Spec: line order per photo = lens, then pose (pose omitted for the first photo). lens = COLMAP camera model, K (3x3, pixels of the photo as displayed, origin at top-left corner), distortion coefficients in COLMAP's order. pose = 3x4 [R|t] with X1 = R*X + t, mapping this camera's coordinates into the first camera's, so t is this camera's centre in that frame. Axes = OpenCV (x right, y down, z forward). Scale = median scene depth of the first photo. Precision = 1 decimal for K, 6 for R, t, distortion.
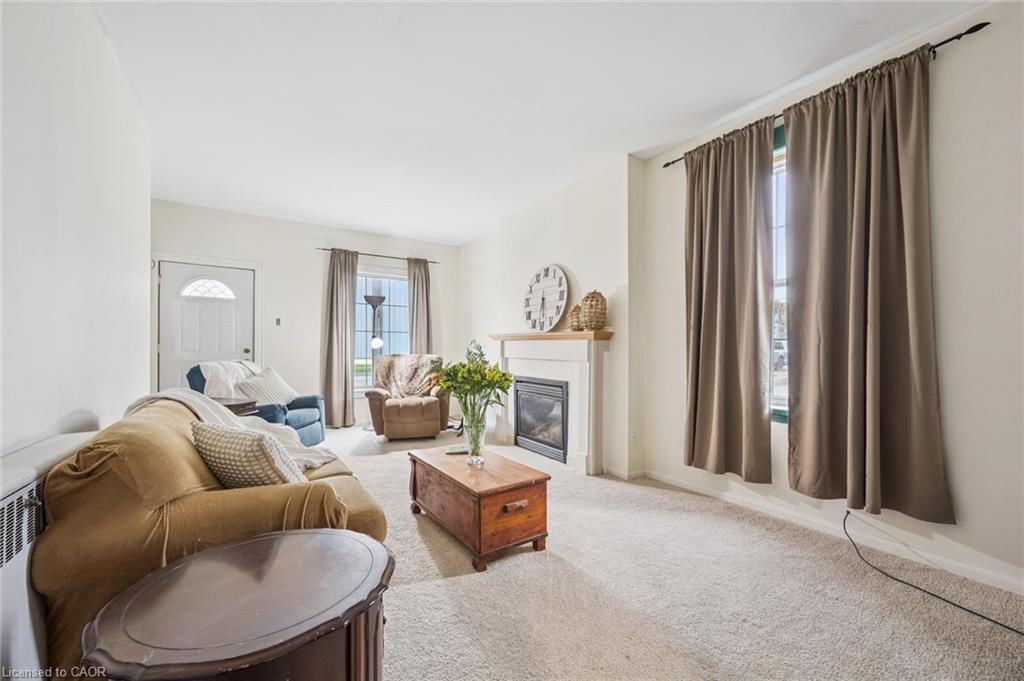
lens RADIAL K [[407.3, 0, 514.6], [0, 407.3, 350.2], [0, 0, 1]] dist [0.000957, 0.000089]
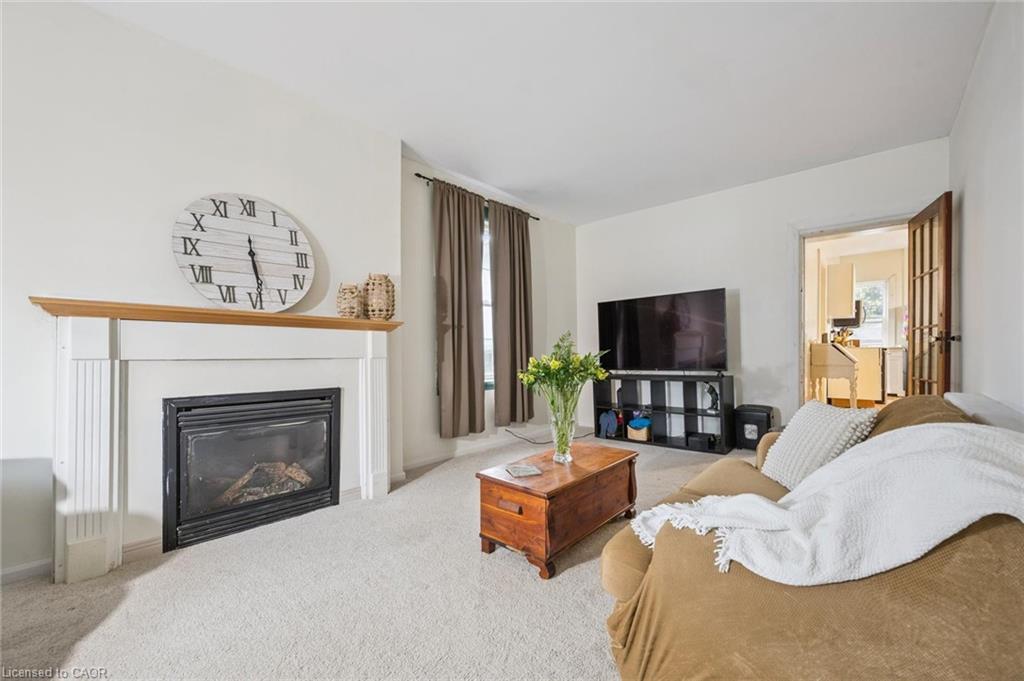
lens RADIAL K [[407.3, 0, 514.6], [0, 407.3, 350.2], [0, 0, 1]] dist [0.000957, 0.000089]
pose [[-0.245393, -0.003784, 0.969416, -0.535816], [-0.000072, 0.999992, 0.003886, 0.006769], [-0.969424, 0.000884, -0.245392, 0.731697]]
